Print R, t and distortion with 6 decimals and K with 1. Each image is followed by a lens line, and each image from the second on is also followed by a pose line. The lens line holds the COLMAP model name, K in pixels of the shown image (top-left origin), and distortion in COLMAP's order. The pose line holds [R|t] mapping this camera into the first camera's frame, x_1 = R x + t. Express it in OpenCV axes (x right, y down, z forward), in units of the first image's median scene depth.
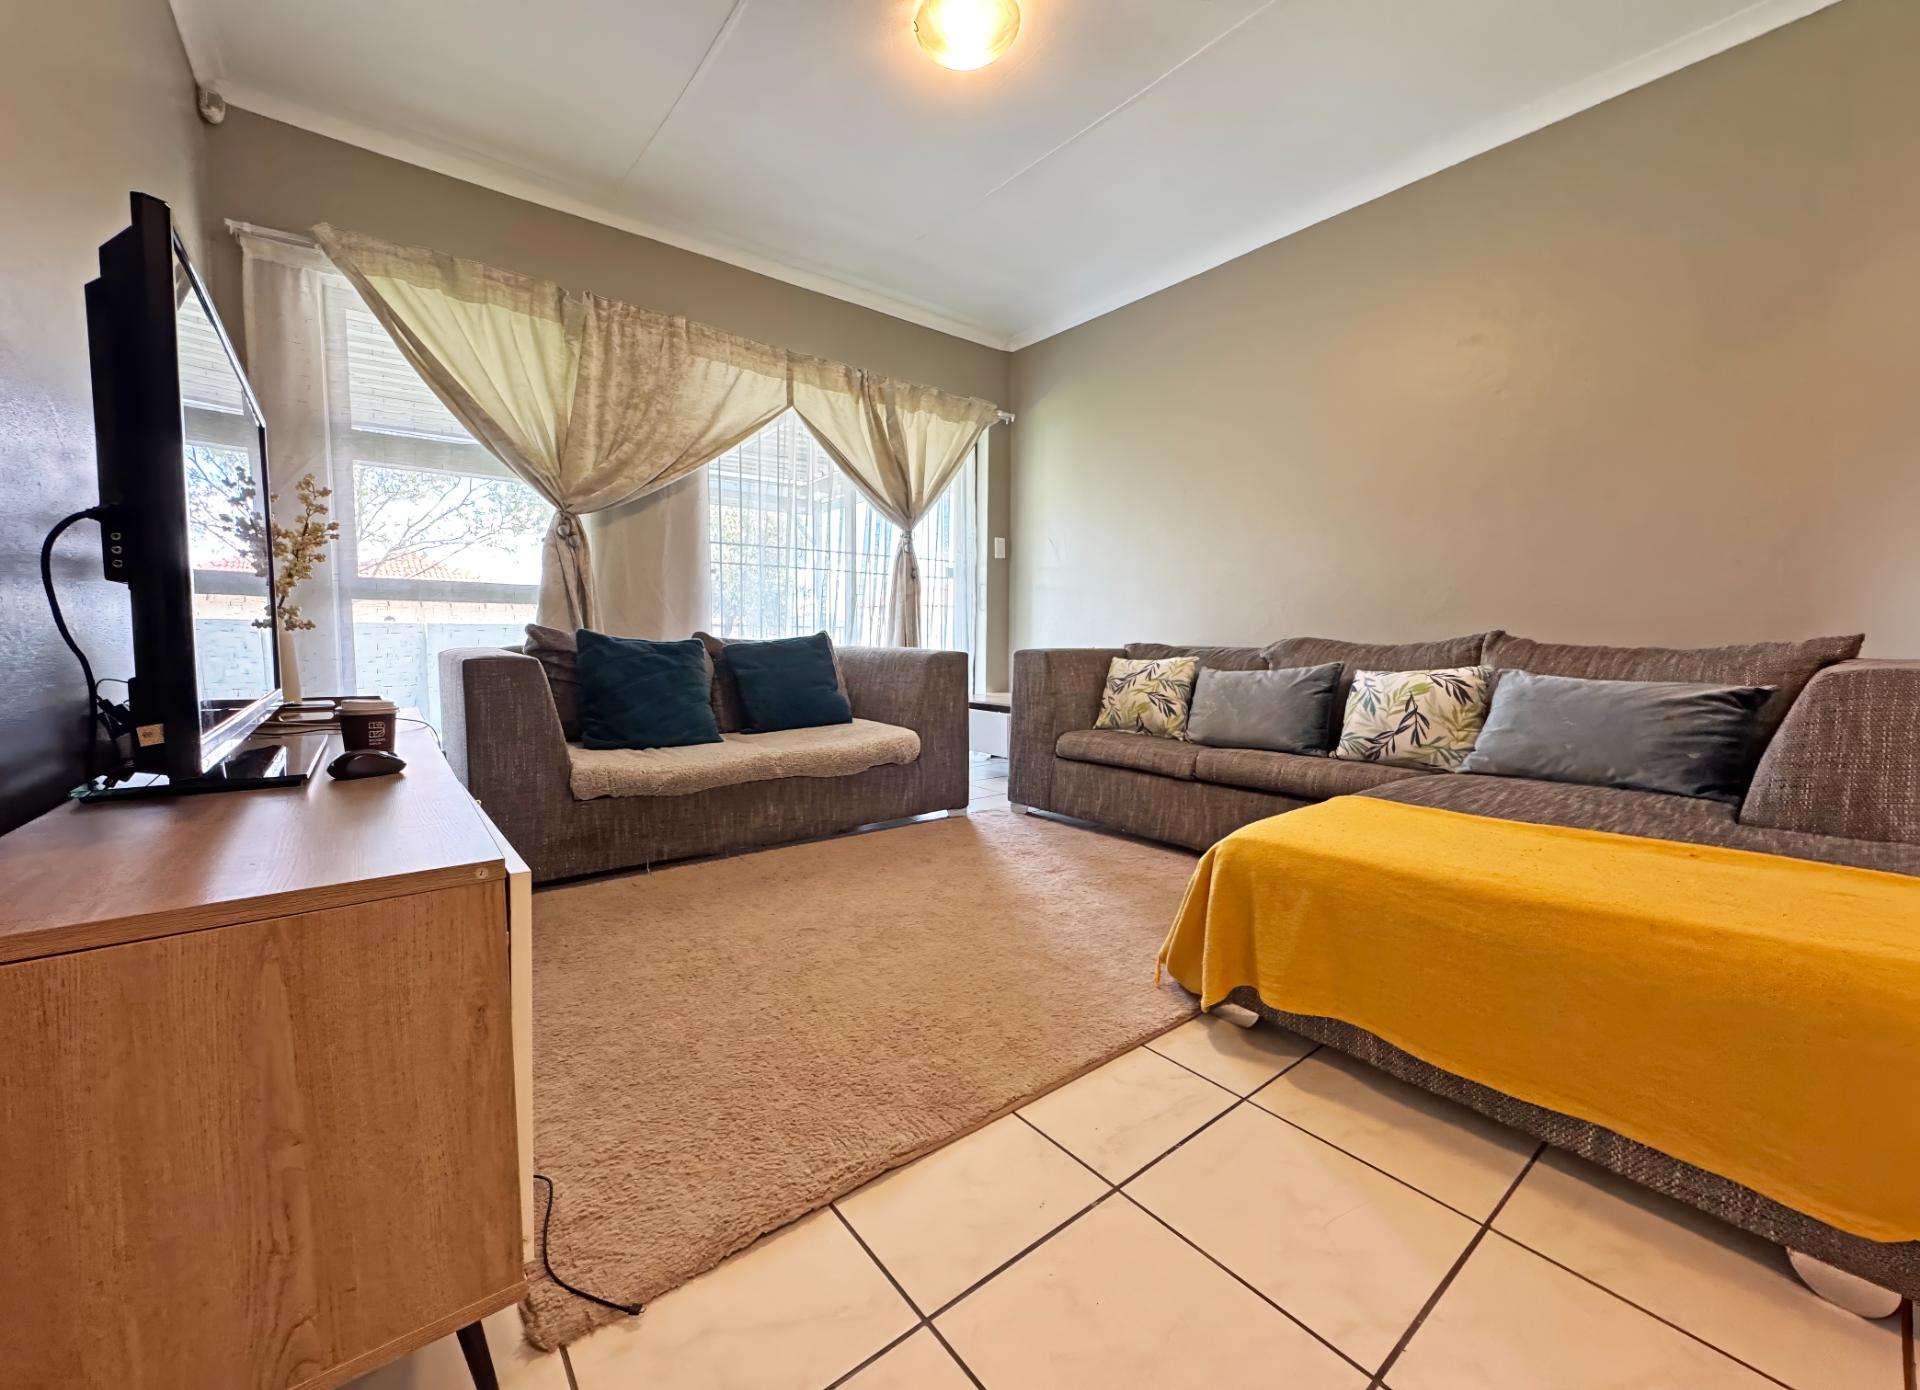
lens RADIAL K [[737.9, 0, 919.9], [0, 737.9, 689.3], [0, 0, 1]] dist [-0.004105, 0.000762]
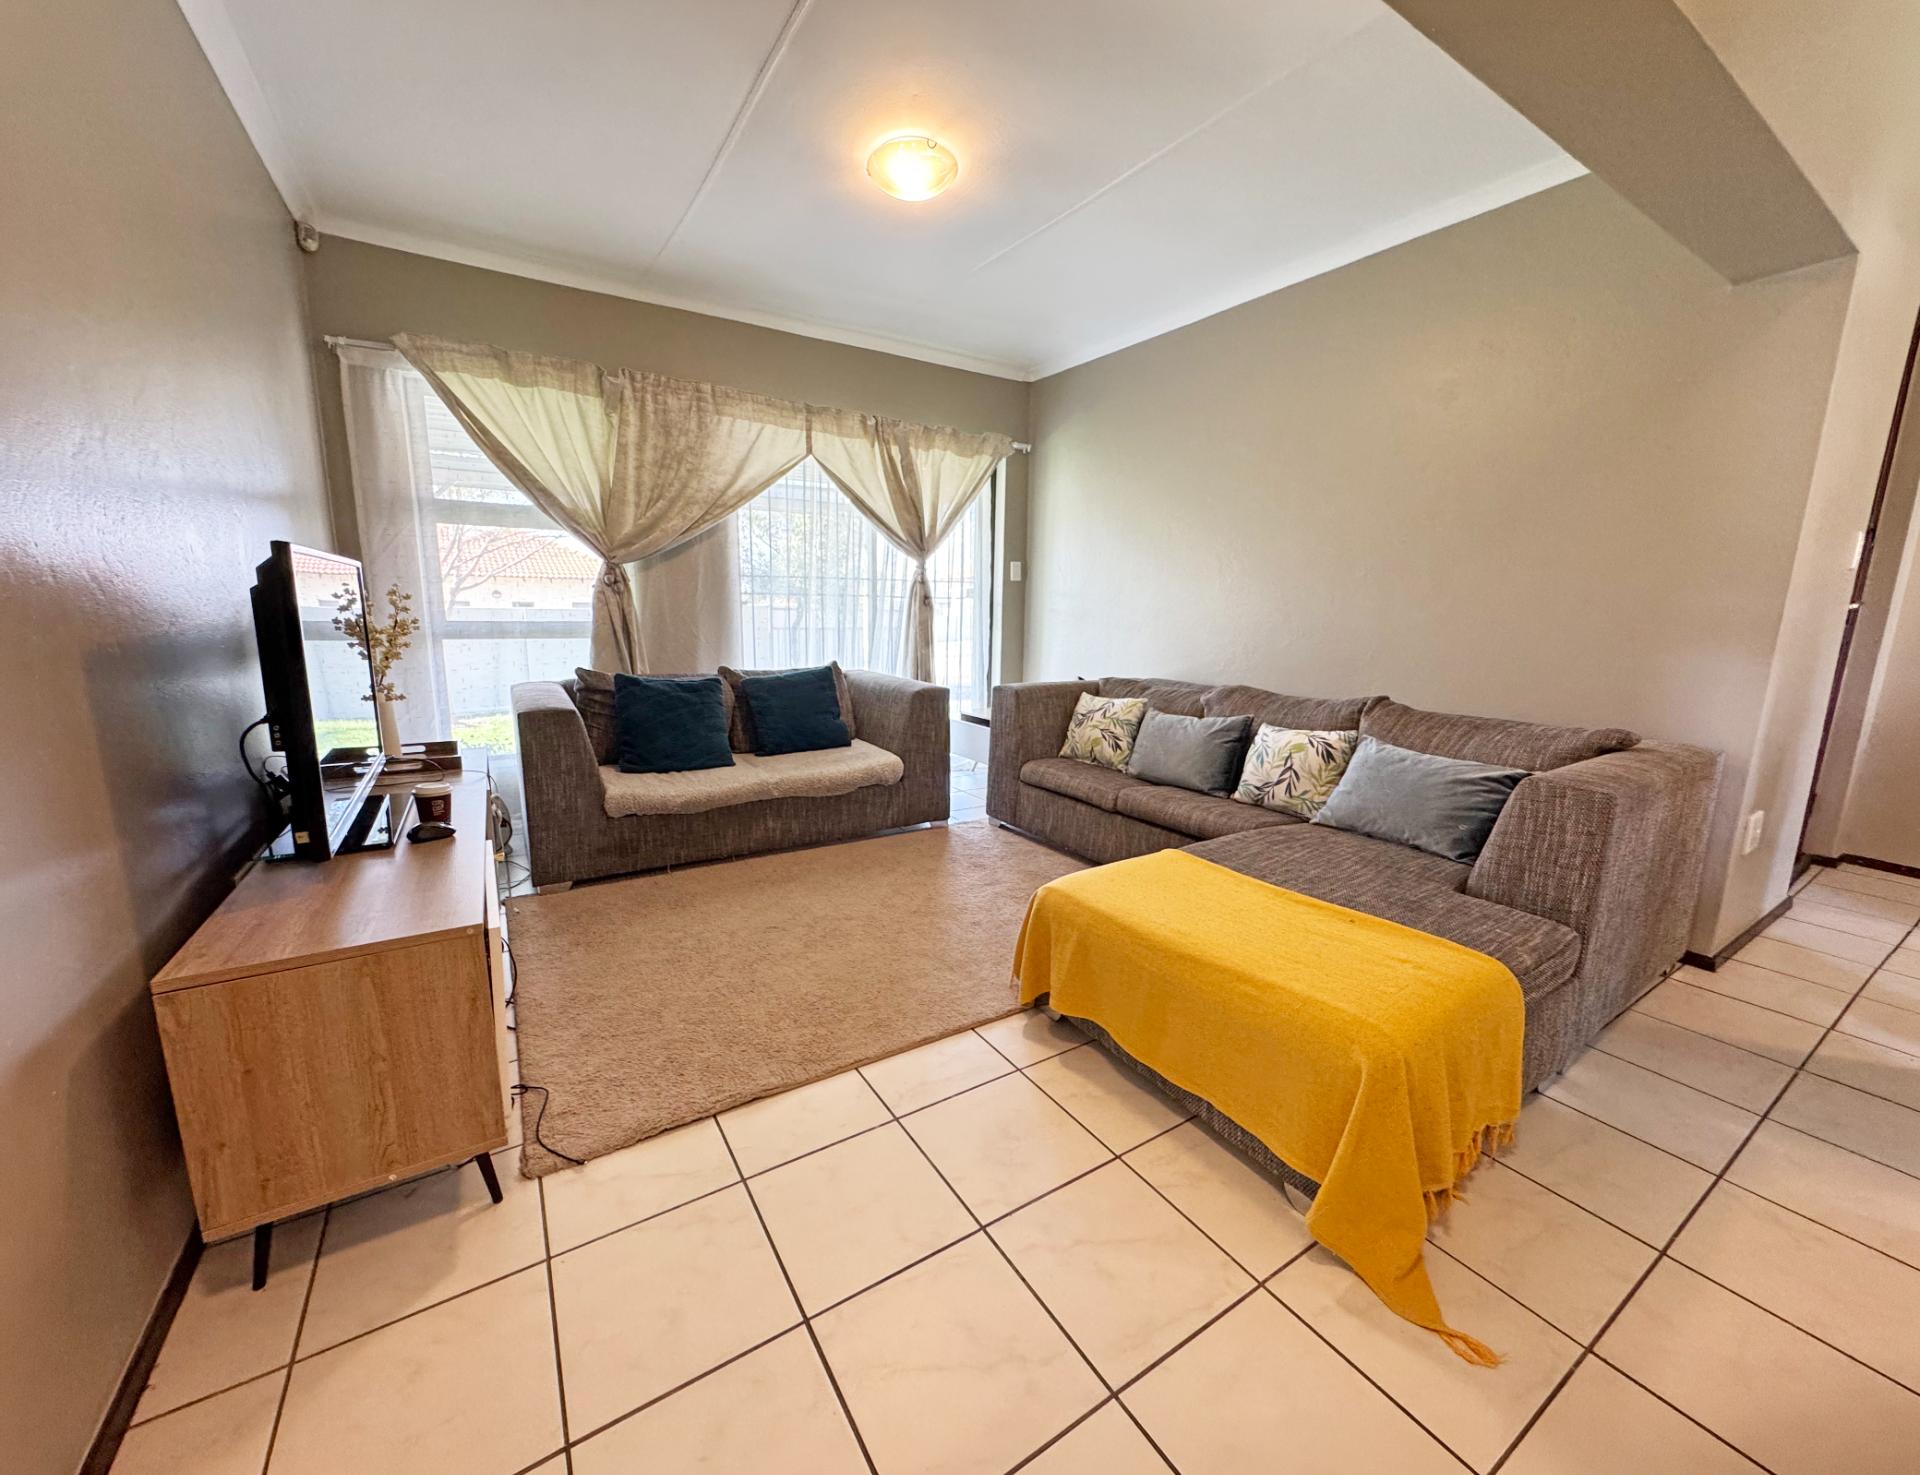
lens RADIAL K [[742.1, 0, 952.5], [0, 742.1, 729.9], [0, 0, 1]] dist [-0.001280, 0.000174]
pose [[0.996452, 0.024045, -0.080650, 0.200851], [-0.016054, 0.995027, 0.098298, -0.121151], [0.082613, -0.096655, 0.991884, -0.190160]]
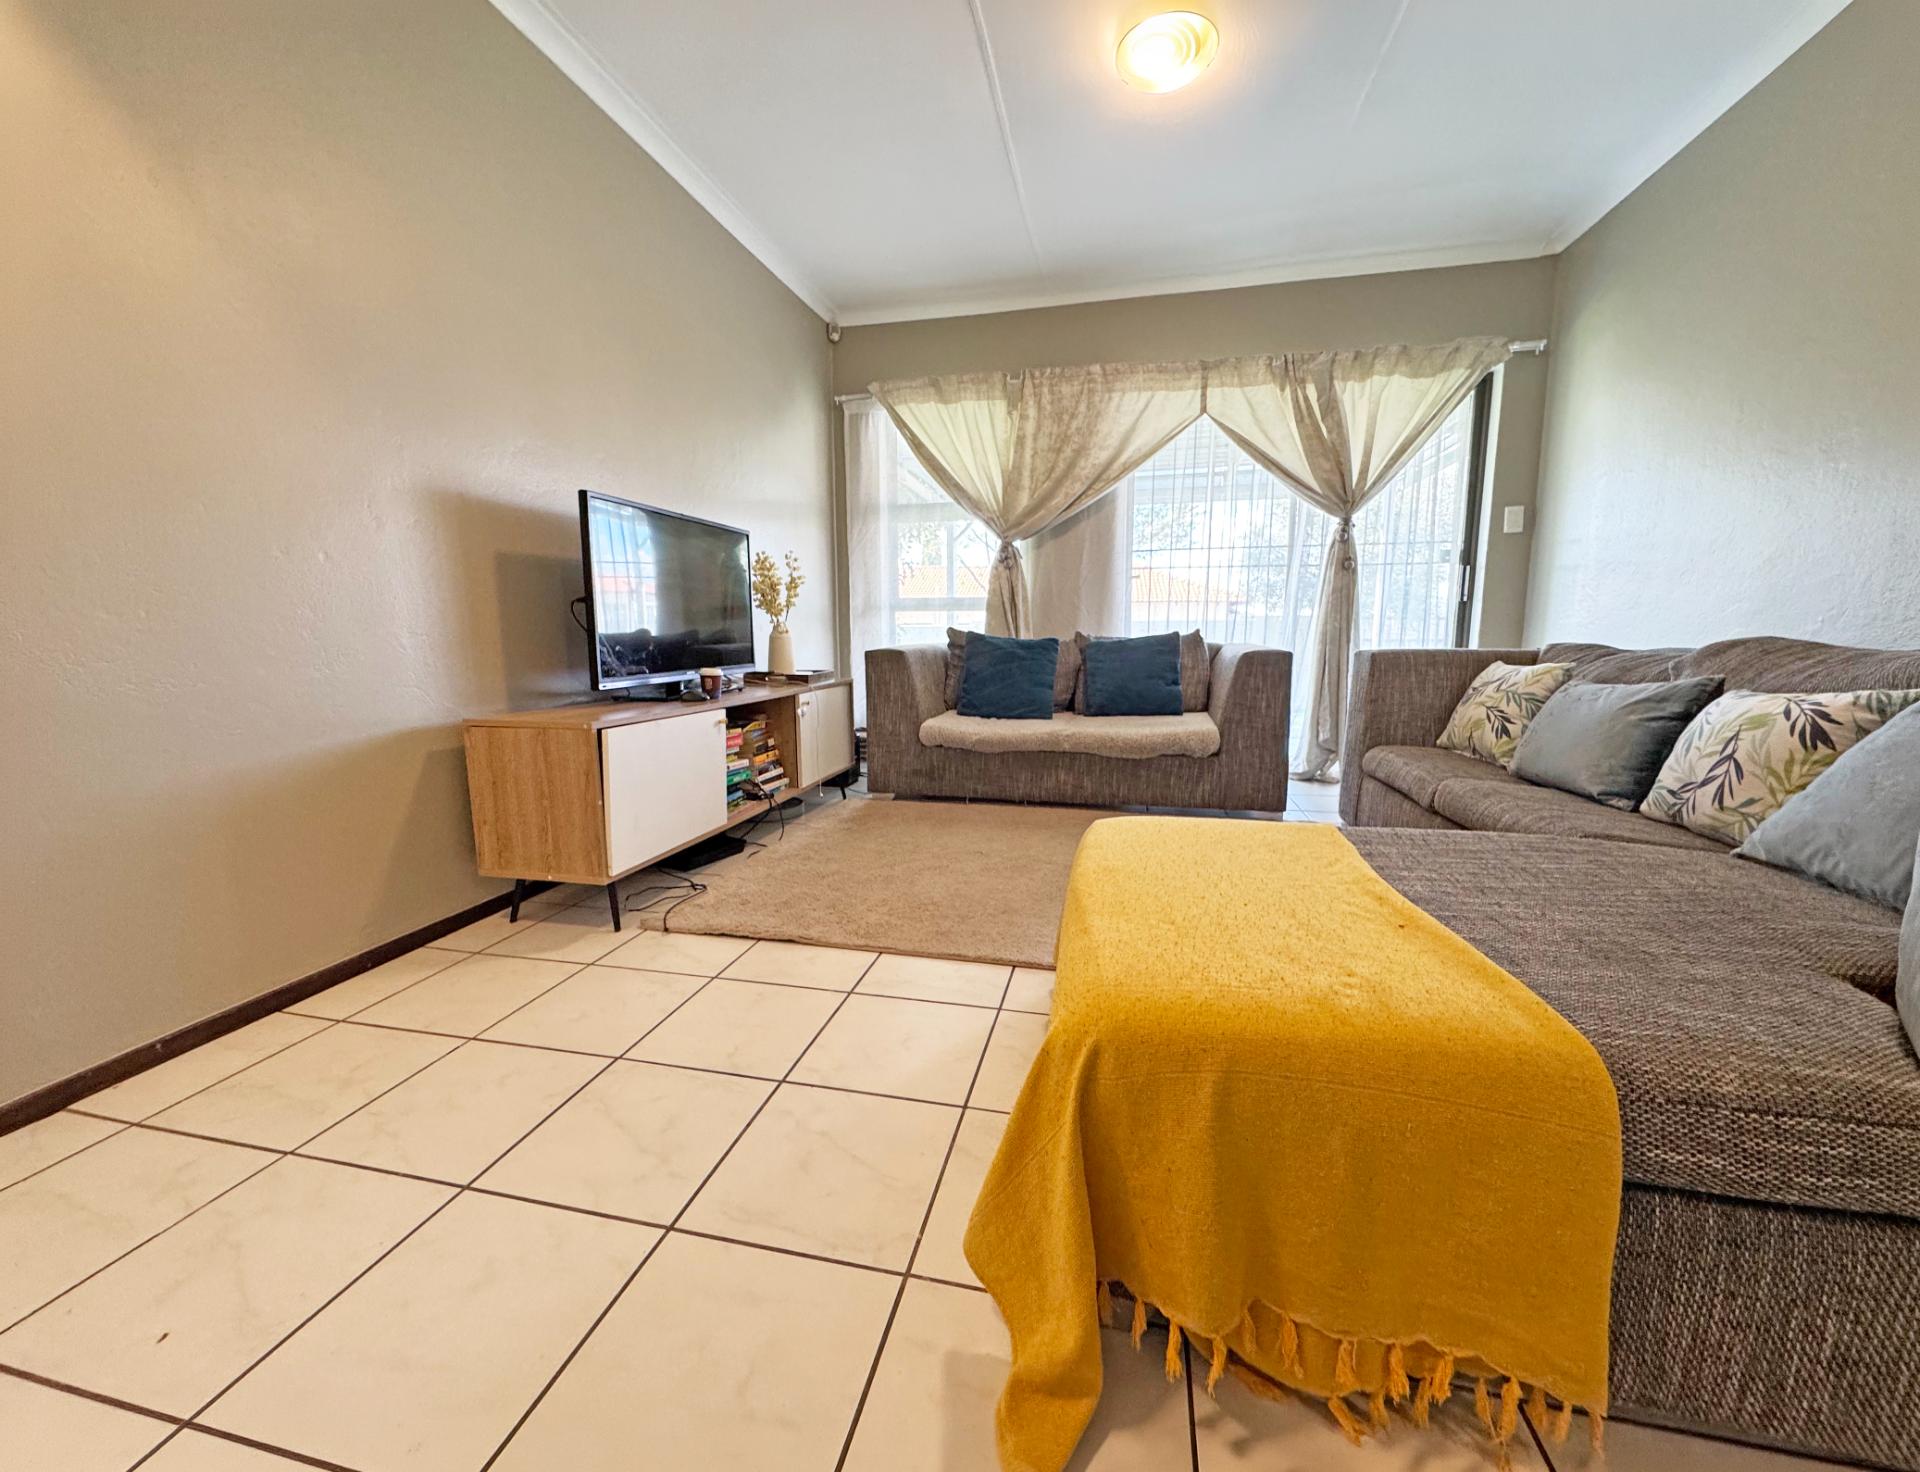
lens RADIAL K [[742.1, 0, 959.6], [0, 742.1, 729.8], [0, 0, 1]] dist [-0.001280, 0.000174]
pose [[0.643567, 0.096323, -0.759305, 0.642367], [-0.048713, 0.995193, 0.084959, -0.012632], [0.763838, -0.017689, 0.645166, 0.065249]]
